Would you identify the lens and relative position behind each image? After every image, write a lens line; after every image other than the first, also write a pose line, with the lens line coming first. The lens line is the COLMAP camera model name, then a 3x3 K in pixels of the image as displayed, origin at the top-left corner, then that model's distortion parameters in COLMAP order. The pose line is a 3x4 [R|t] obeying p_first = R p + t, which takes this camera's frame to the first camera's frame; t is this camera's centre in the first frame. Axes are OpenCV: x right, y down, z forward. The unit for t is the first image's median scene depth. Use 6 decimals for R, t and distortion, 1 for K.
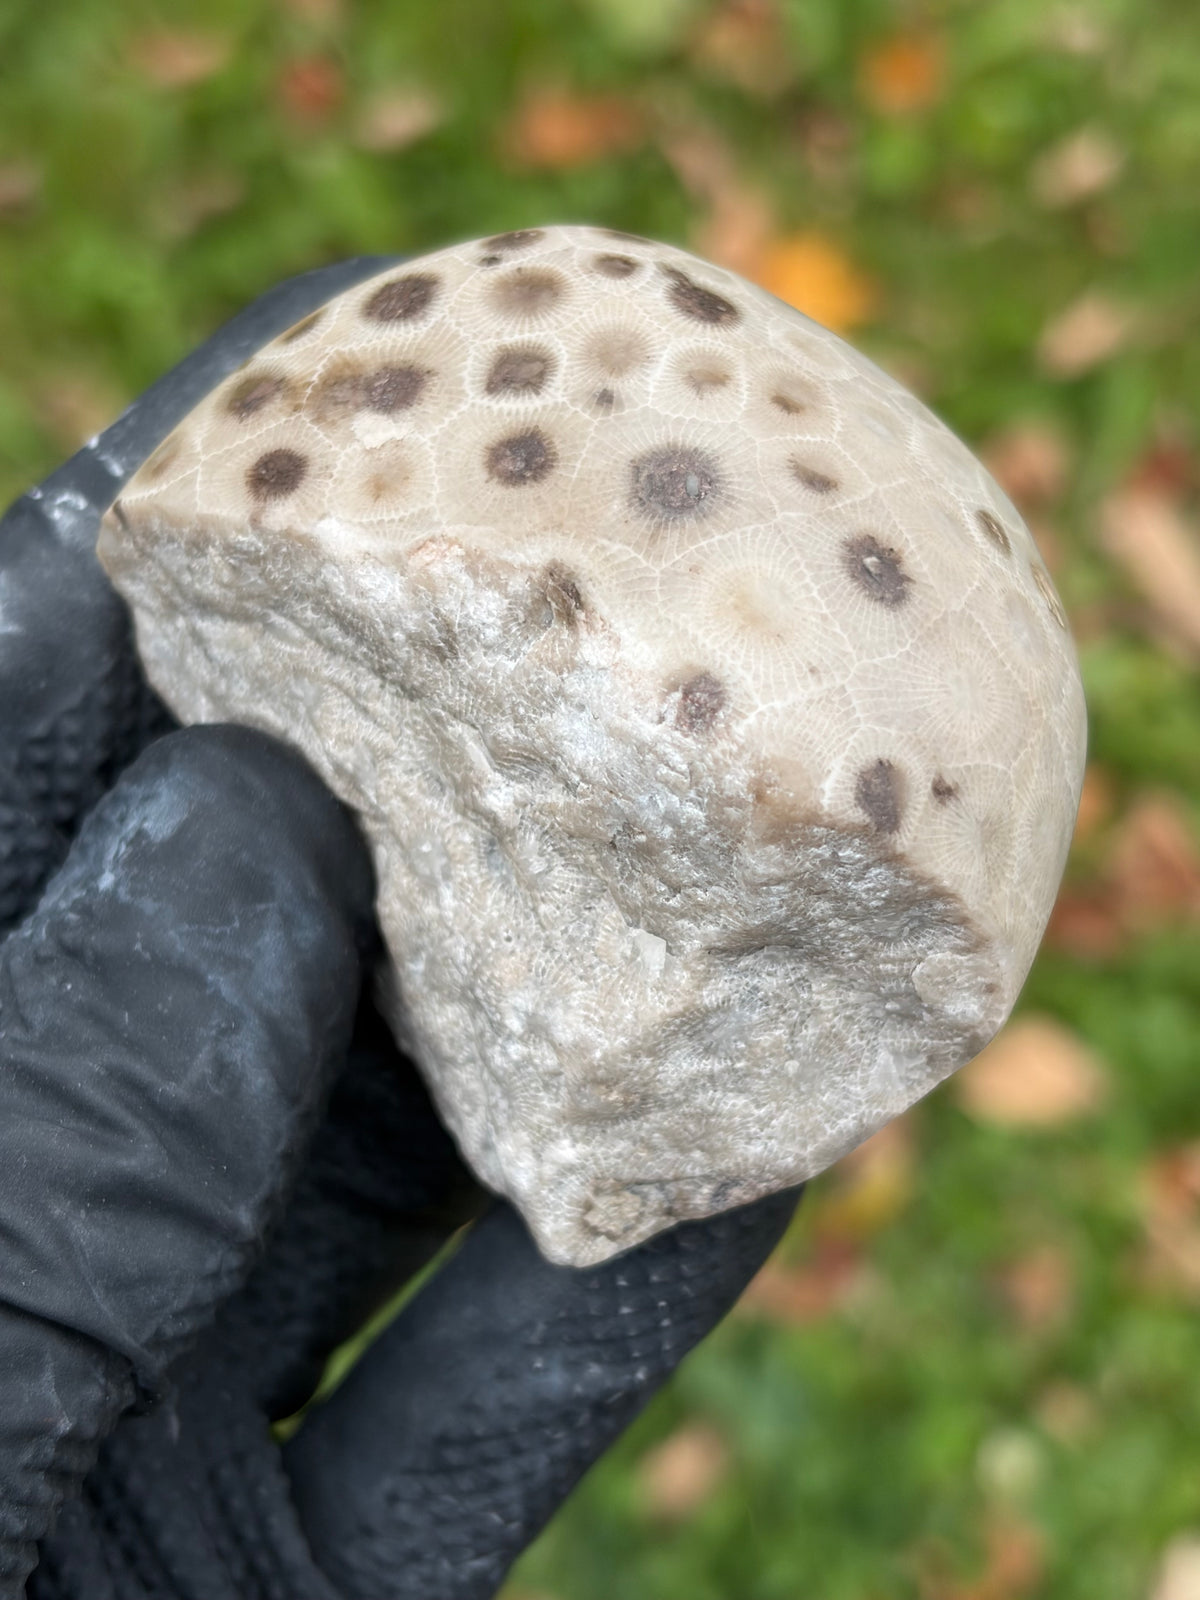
lens RADIAL K [[2612.6, 0, 597.0], [0, 2612.6, 802.2], [0, 0, 1]] dist [0.235901, 0.000000]
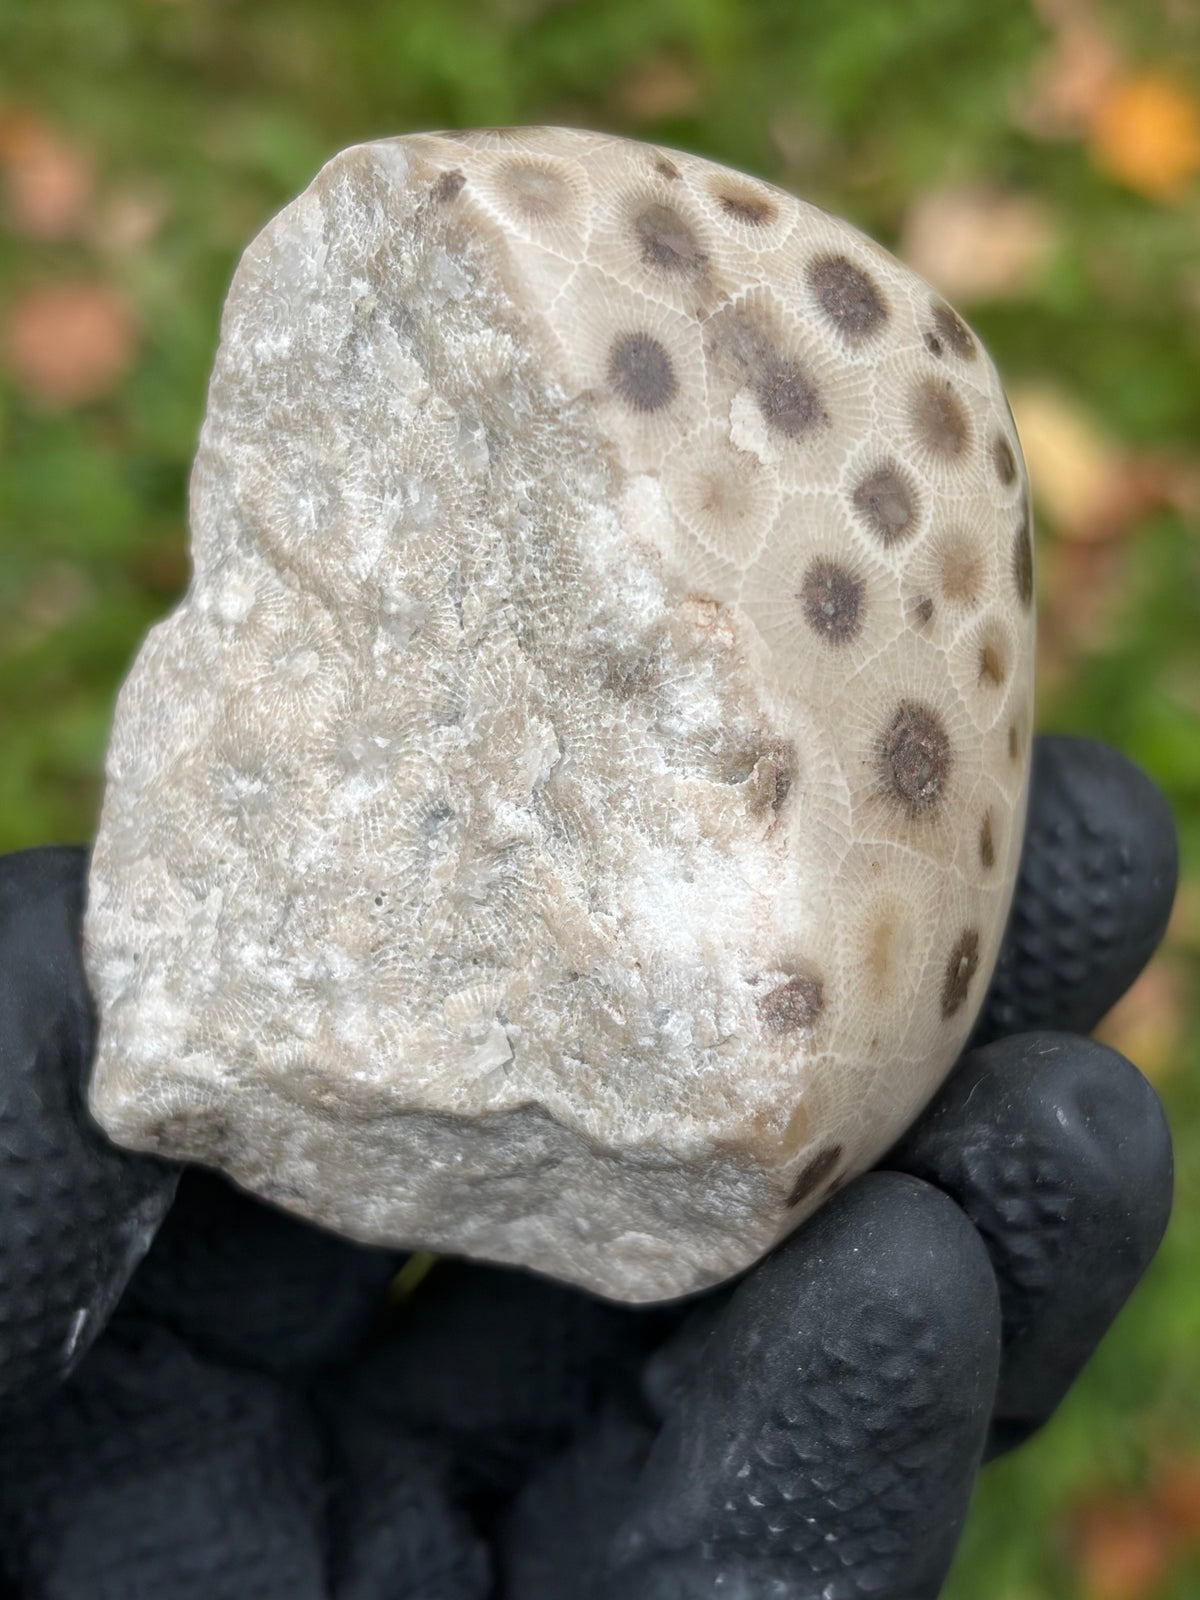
lens RADIAL K [[2612.6, 0, 615.2], [0, 2612.6, 798.9], [0, 0, 1]] dist [0.235901, 0.000000]
pose [[0.555562, 0.651401, 0.516746, -0.487795], [-0.770253, 0.637256, 0.024798, -0.054961], [-0.313146, -0.411802, 0.855779, 0.247657]]
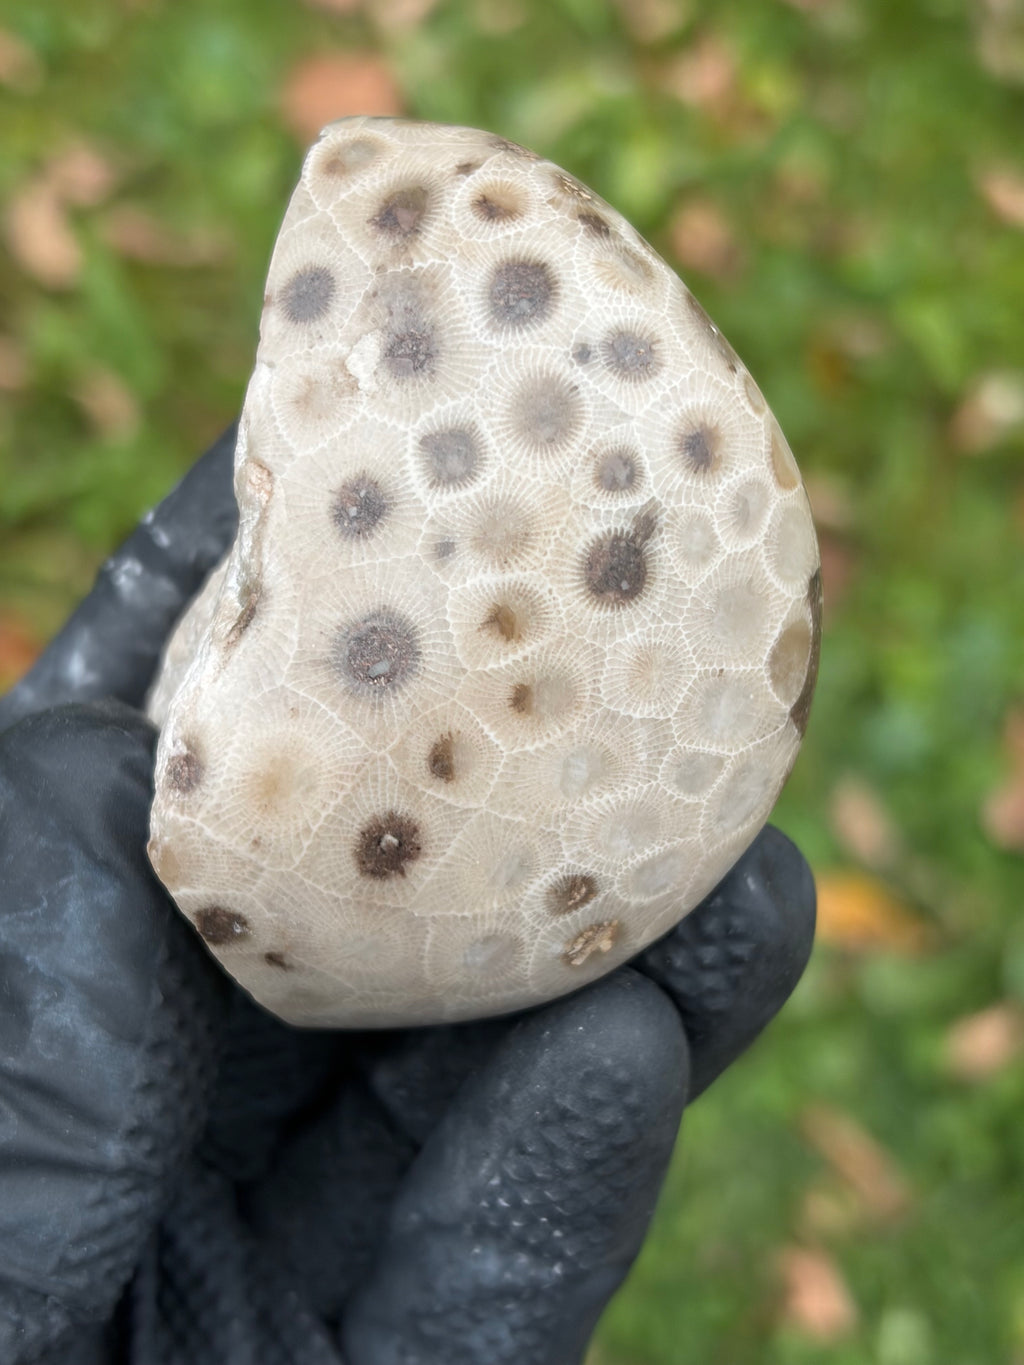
lens RADIAL K [[2228.8, 0, 502.5], [0, 2228.8, 677.2], [0, 0, 1]] dist [0.235901, 0.000000]
pose [[0.434522, 0.897916, -0.070265, 0.128385], [-0.585396, 0.340851, 0.735617, -0.843268], [0.684472, -0.278509, 0.673744, 0.395814]]
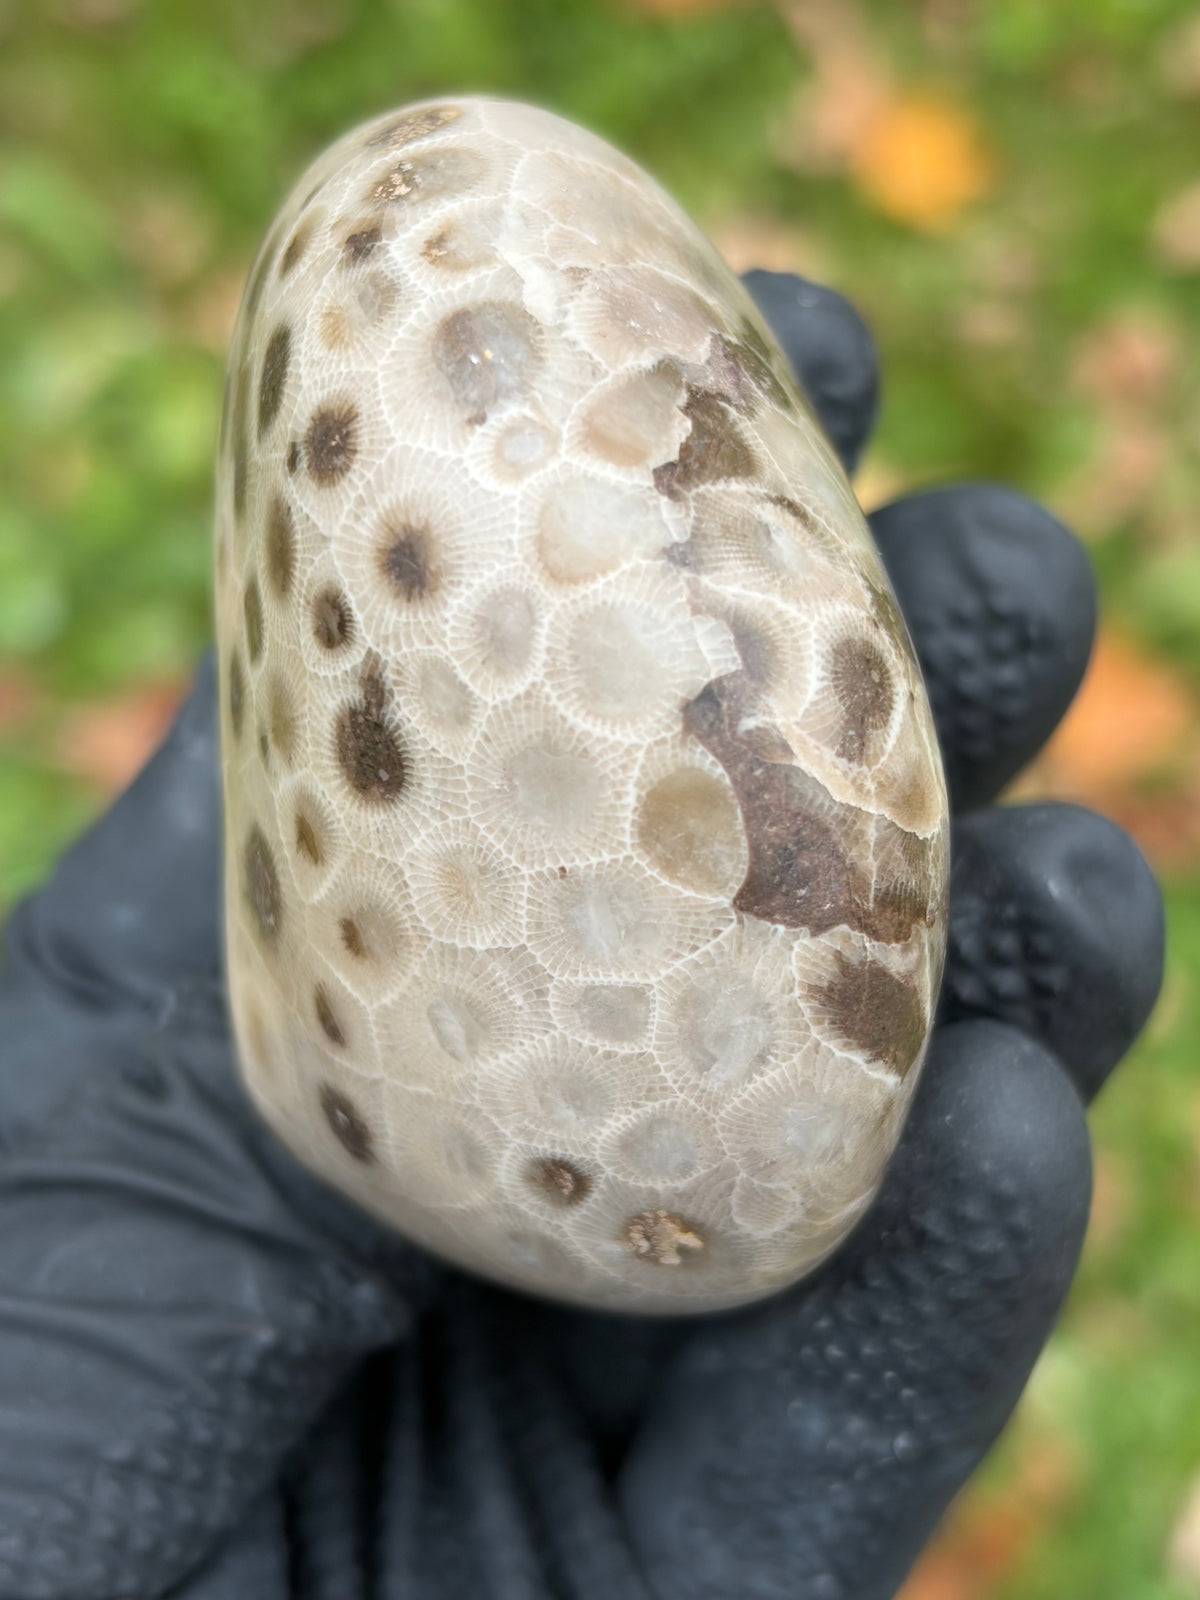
lens RADIAL K [[2612.6, 0, 607.0], [0, 2612.6, 801.3], [0, 0, 1]] dist [0.235901, 0.000000]
pose [[0.359322, 0.858751, -0.365287, 0.359098], [0.303981, 0.262376, 0.915835, -0.876816], [0.882317, -0.440120, -0.166766, 1.250862]]
